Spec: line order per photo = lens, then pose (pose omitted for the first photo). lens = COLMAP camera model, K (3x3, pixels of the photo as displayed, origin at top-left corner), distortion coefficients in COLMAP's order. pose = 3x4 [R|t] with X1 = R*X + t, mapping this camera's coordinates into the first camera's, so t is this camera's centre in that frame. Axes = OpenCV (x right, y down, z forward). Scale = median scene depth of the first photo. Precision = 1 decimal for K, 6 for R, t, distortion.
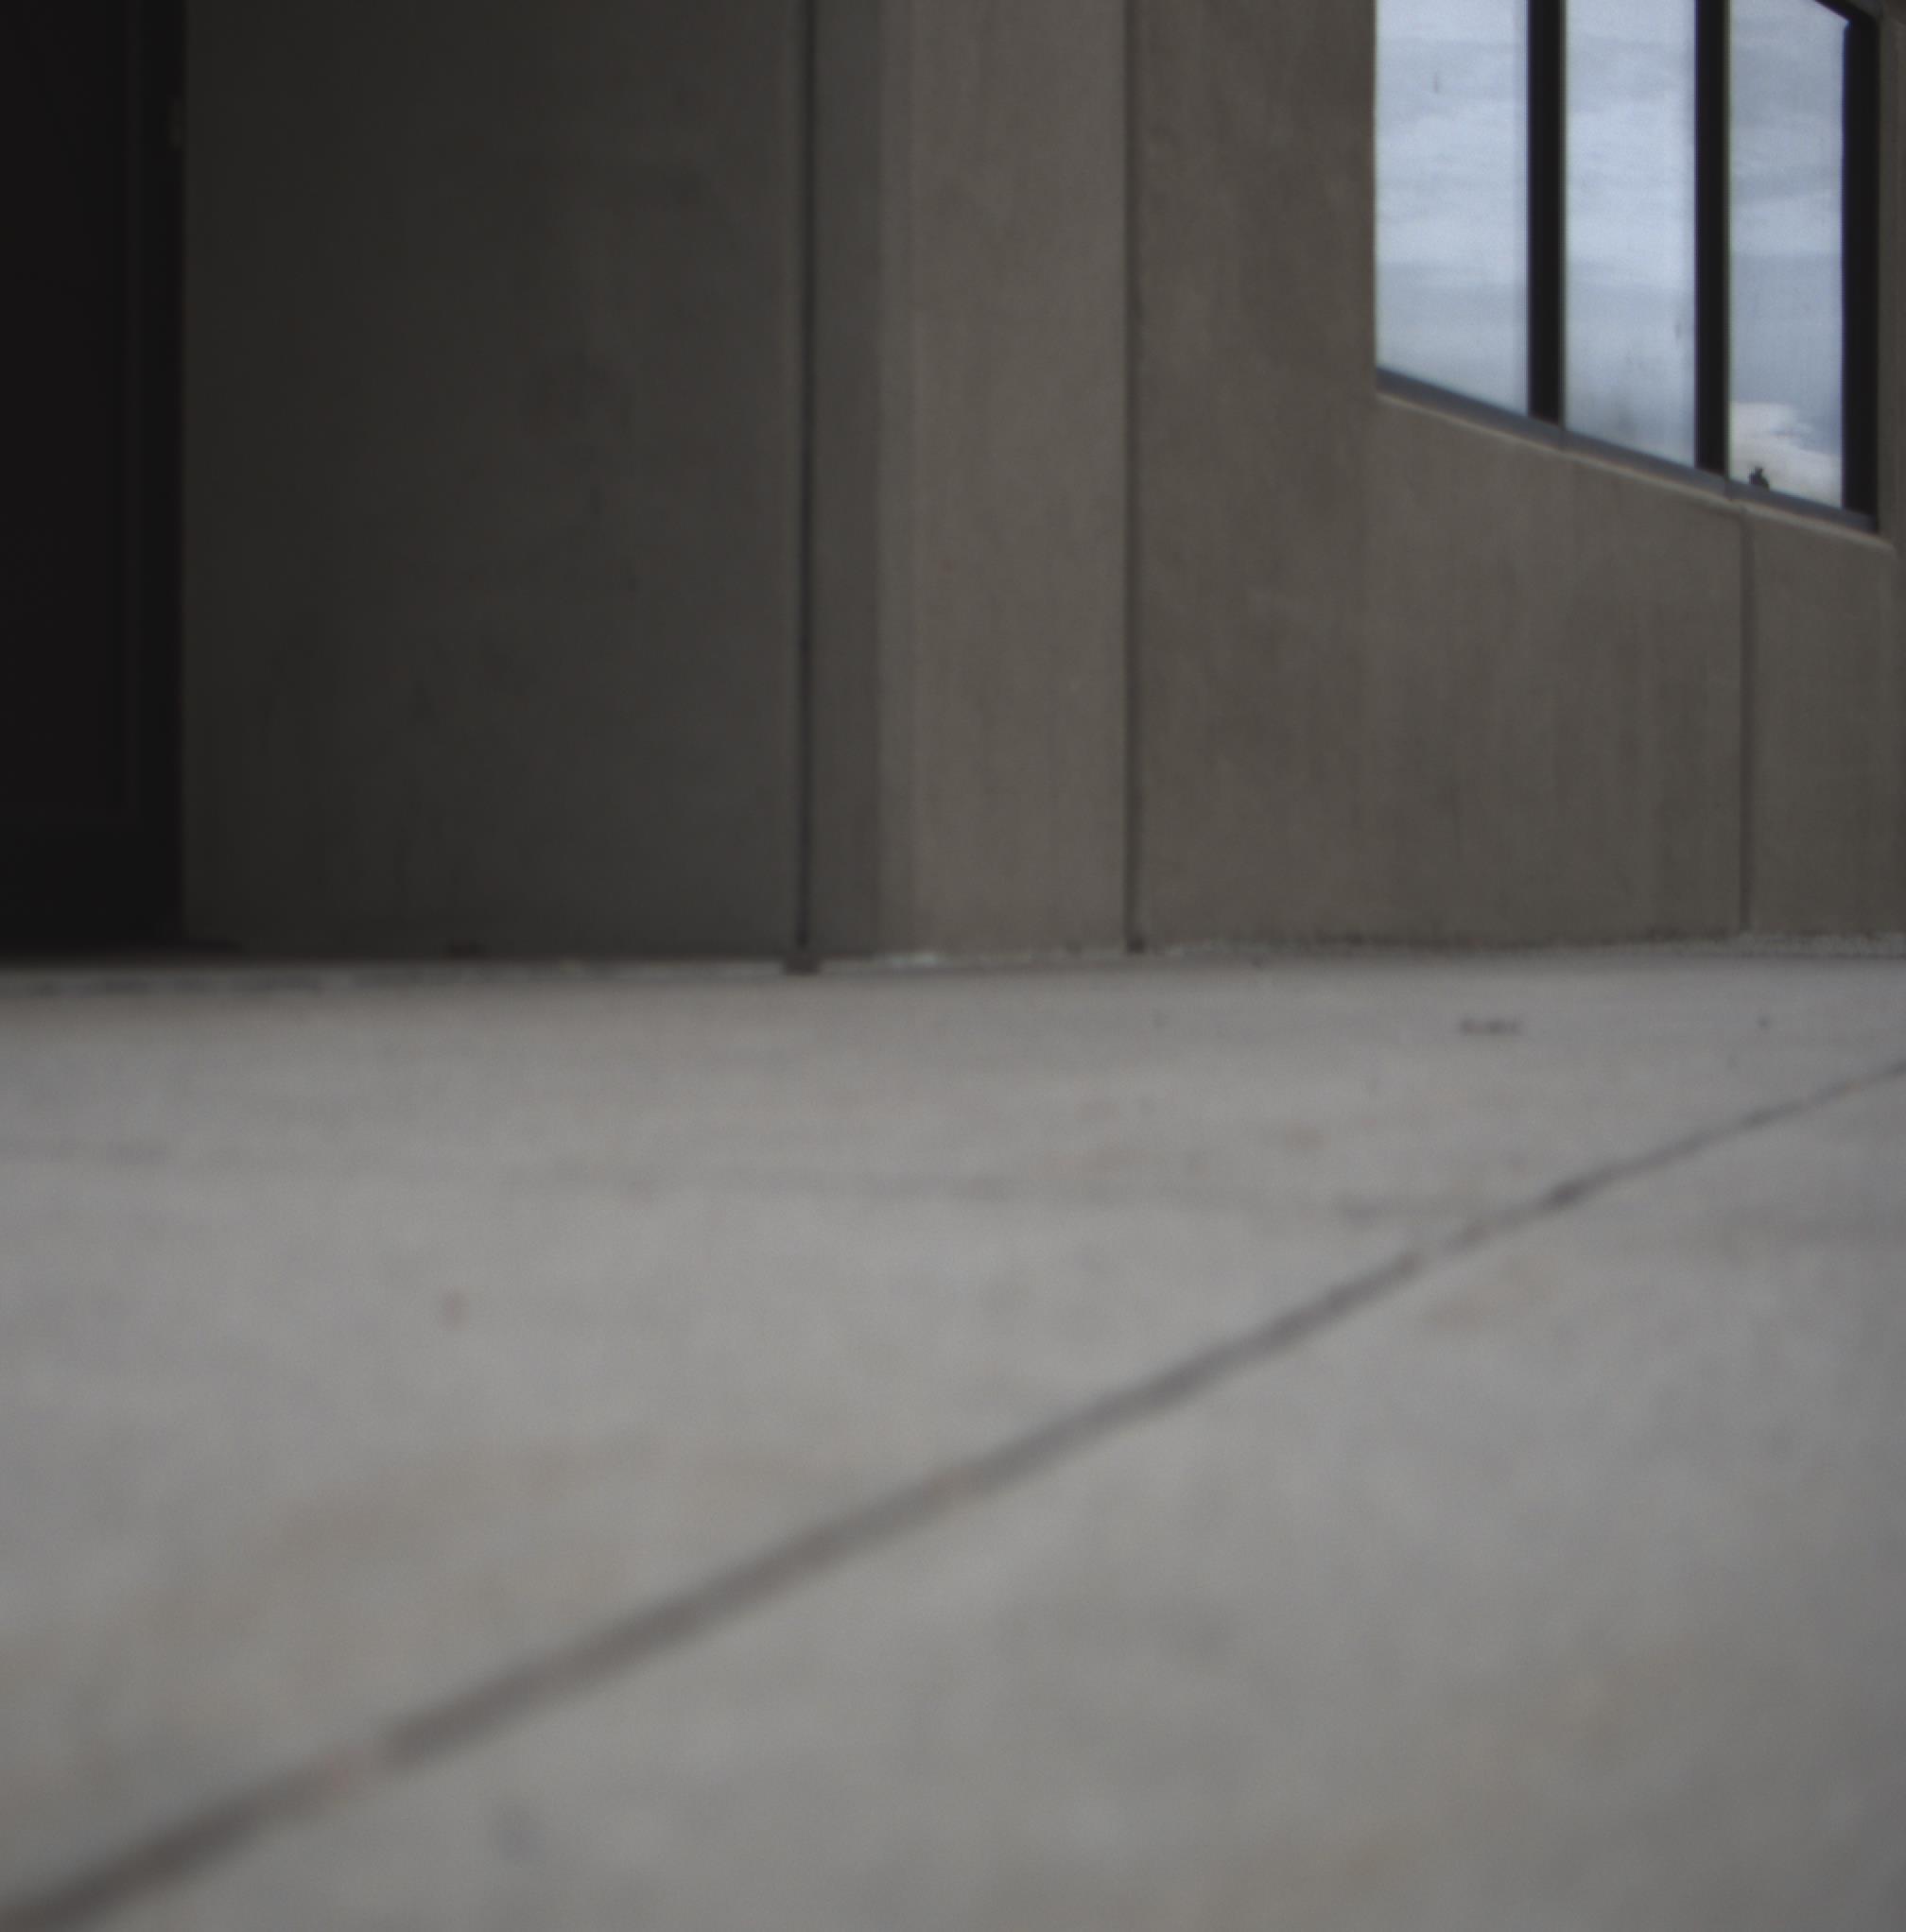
lens RADIAL K [[4405.4, 0, 747.3], [0, 4405.4, 880.7], [0, 0, 1]] dist [-0.162420, 1.039644]
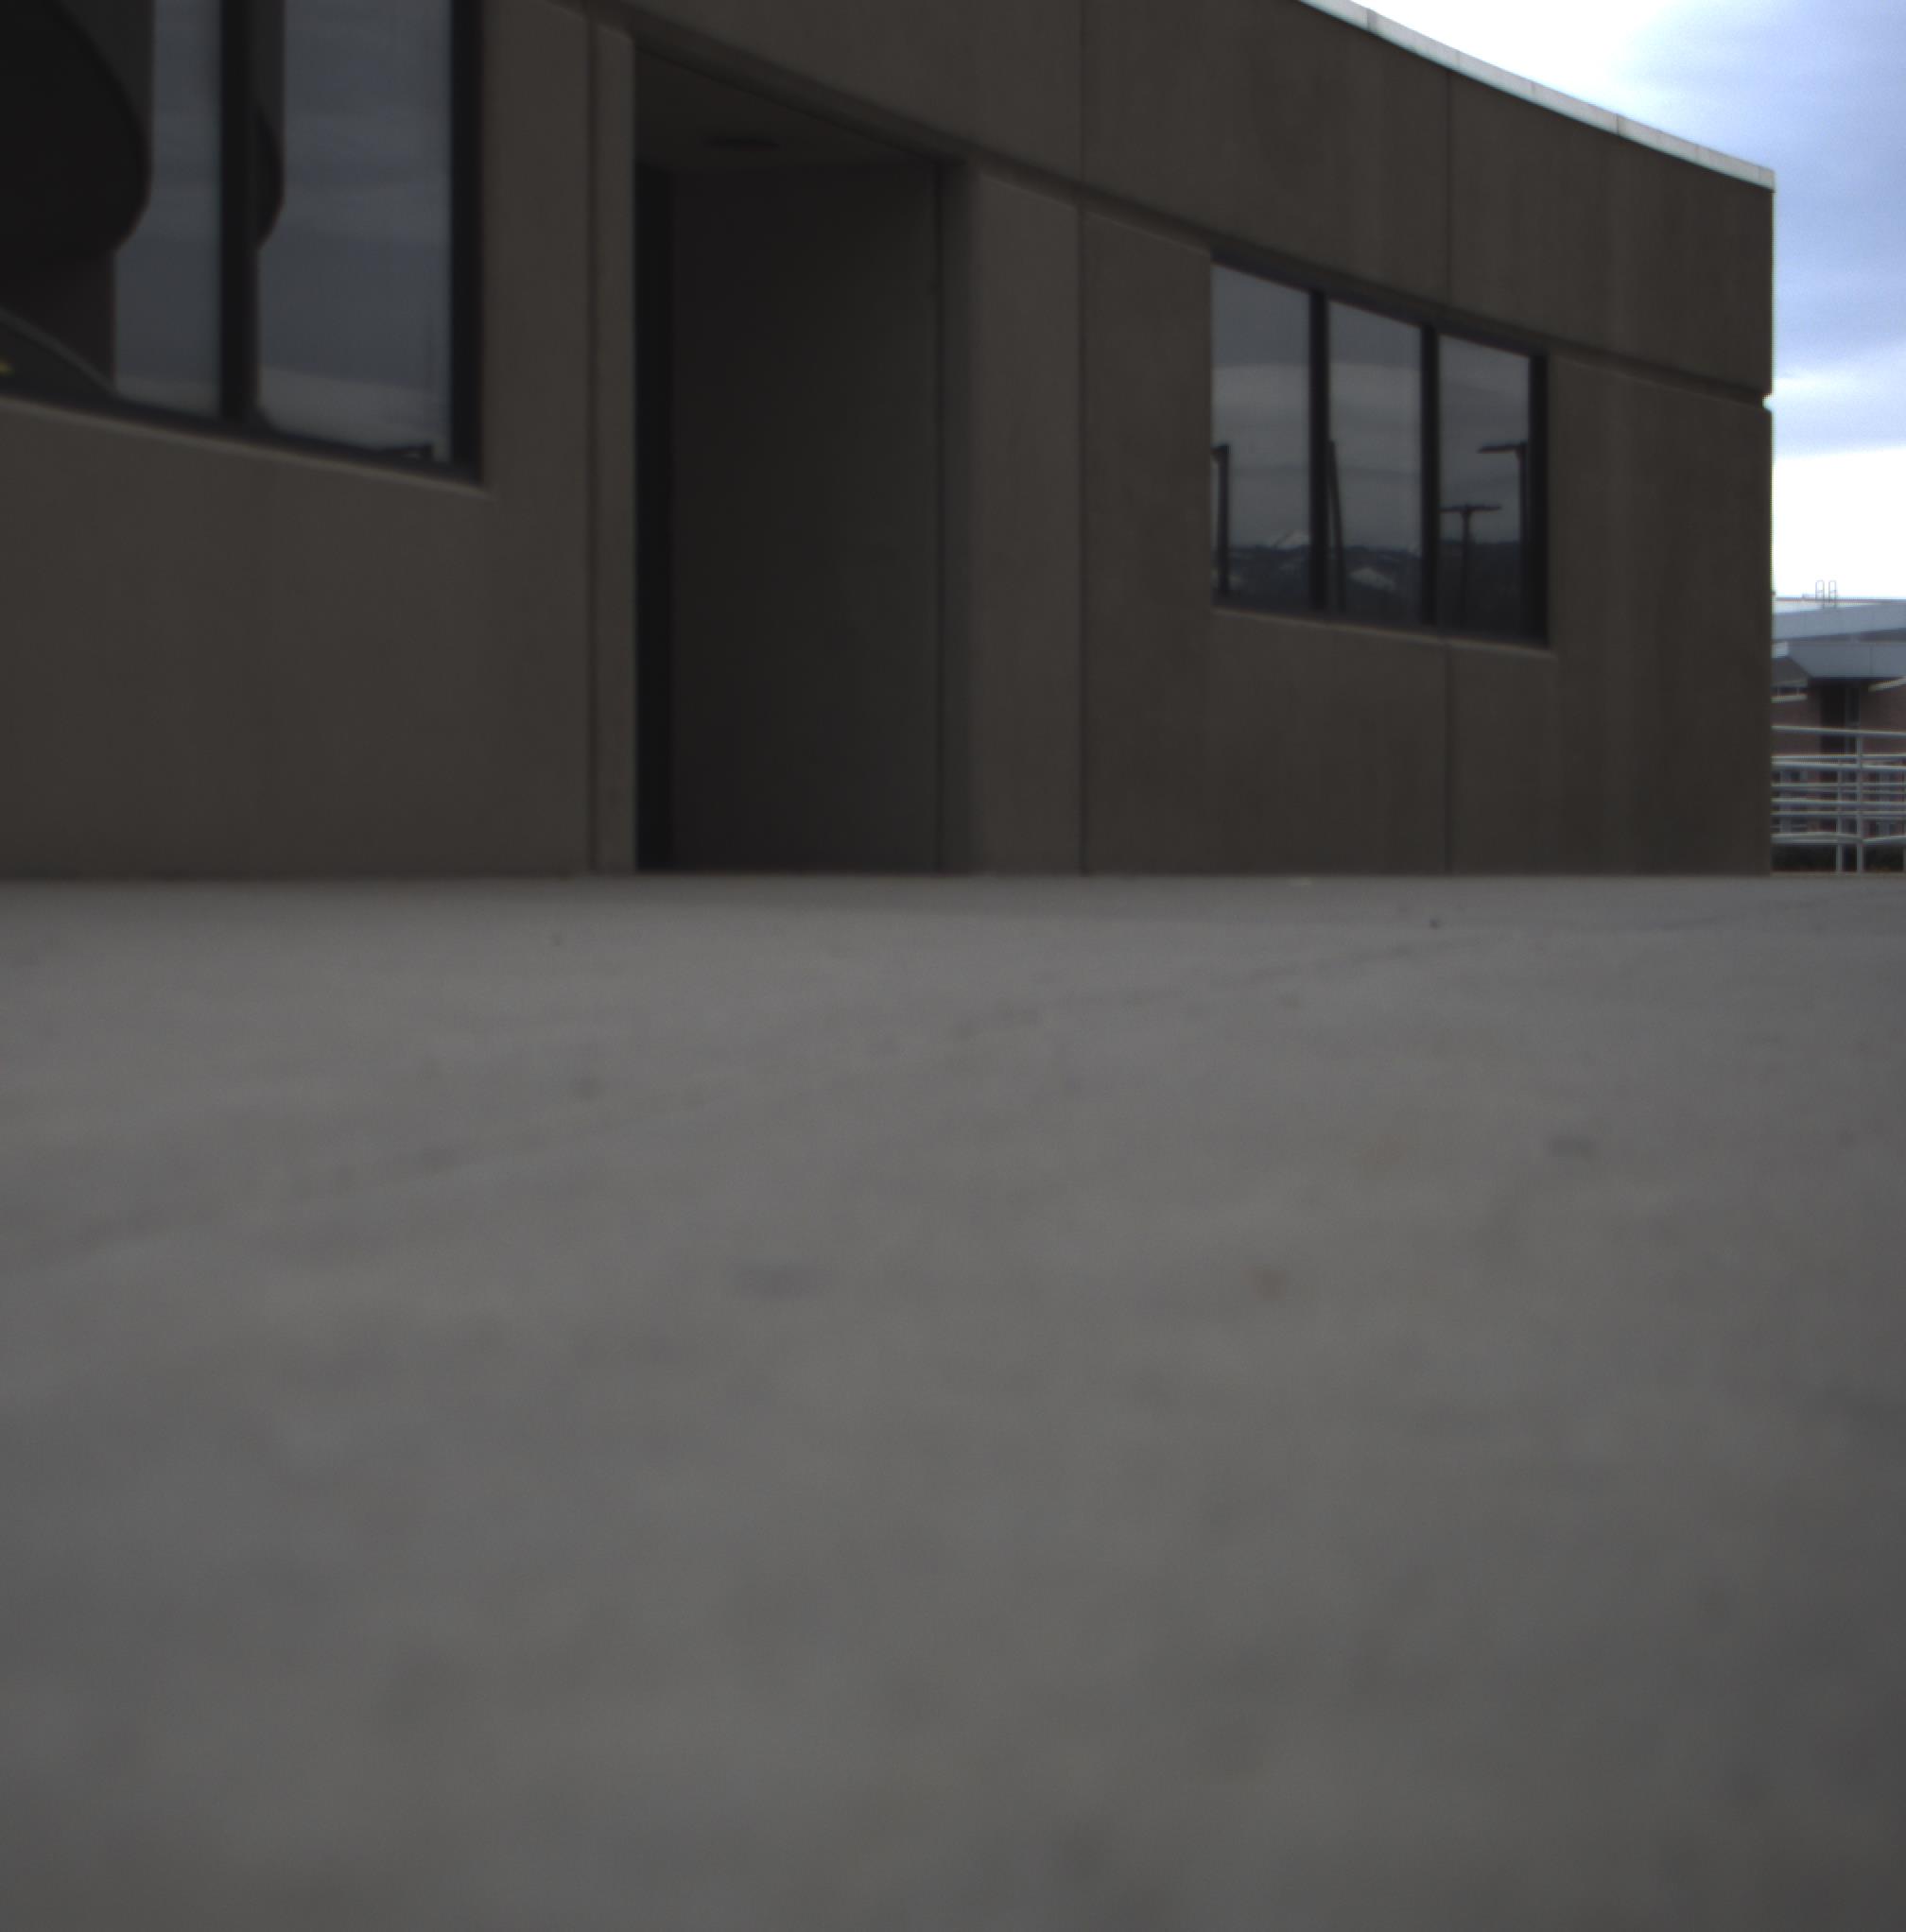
lens RADIAL K [[4405.4, 0, 747.3], [0, 4405.4, 880.7], [0, 0, 1]] dist [-0.162420, 1.039644]
pose [[0.999605, -0.000892, -0.028079, -0.022155], [0.001033, 0.999987, 0.005005, 0.007762], [0.028074, -0.005032, 0.999593, -1.270502]]
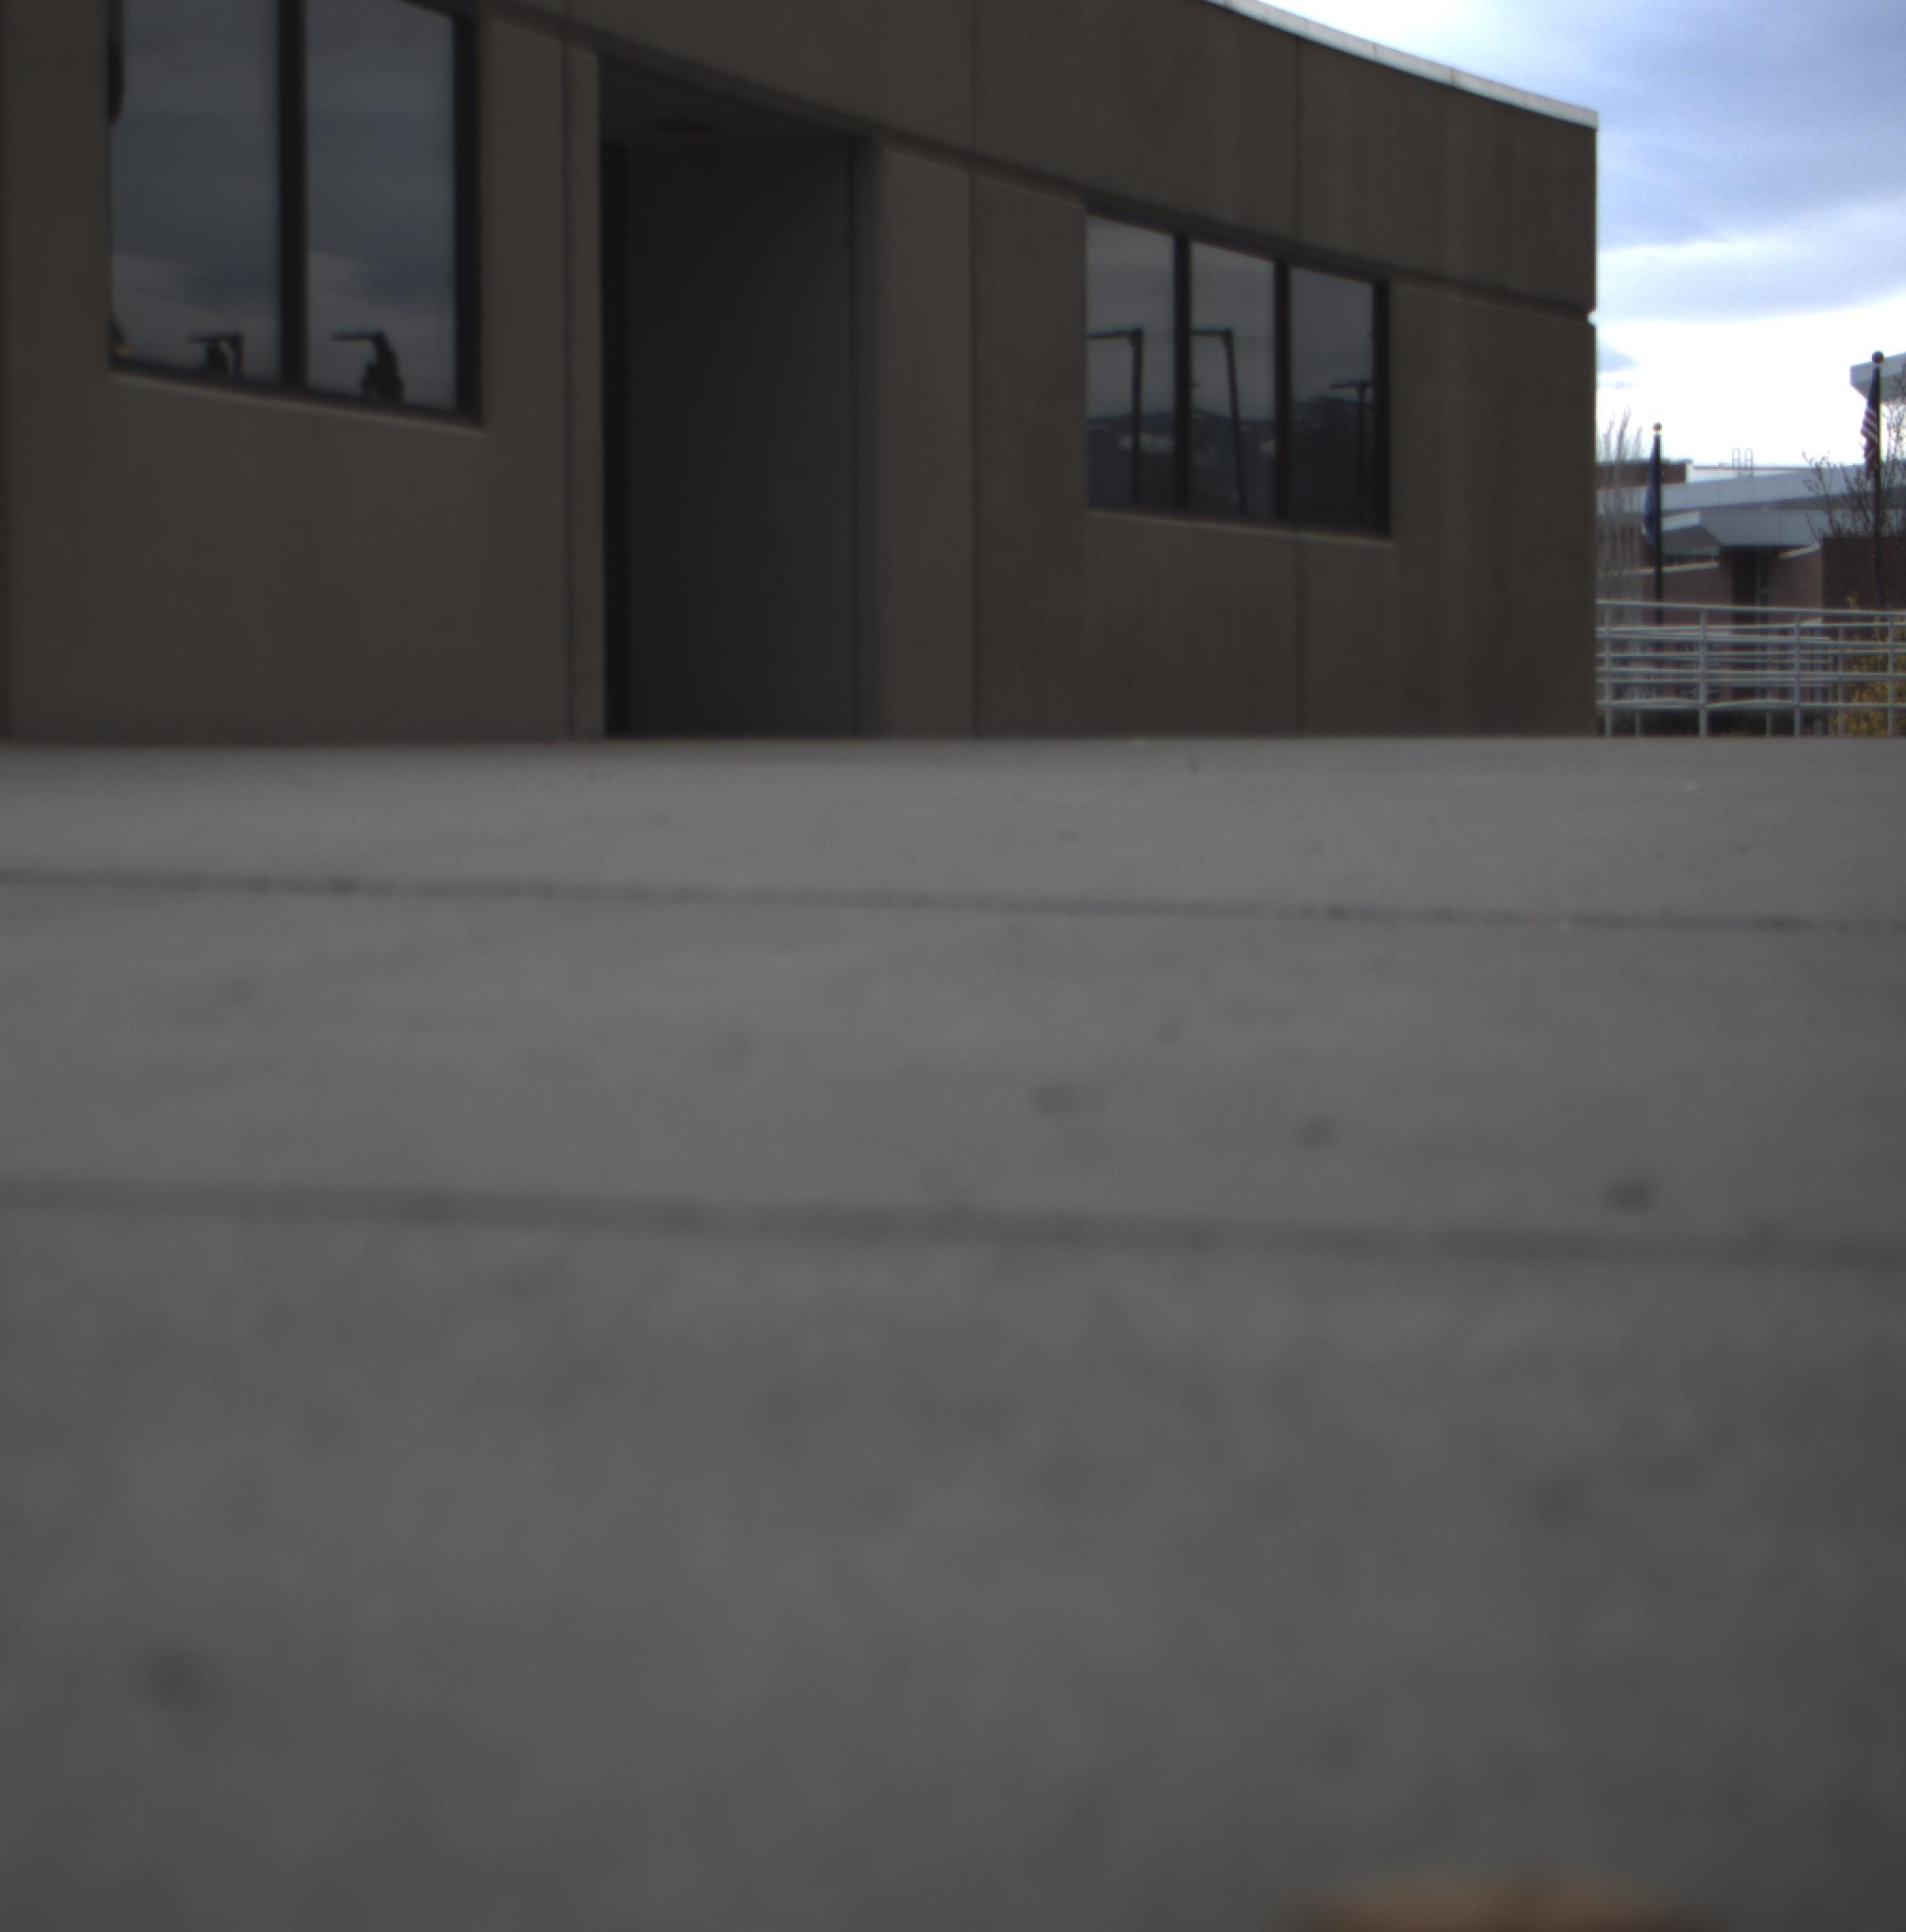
lens RADIAL K [[4405.4, 0, 747.3], [0, 4405.4, 880.7], [0, 0, 1]] dist [-0.162420, 1.039644]
pose [[0.999890, -0.007198, -0.012985, -0.018440], [0.007641, 0.999380, 0.034358, 0.009444], [0.012730, -0.034453, 0.999325, -1.687310]]
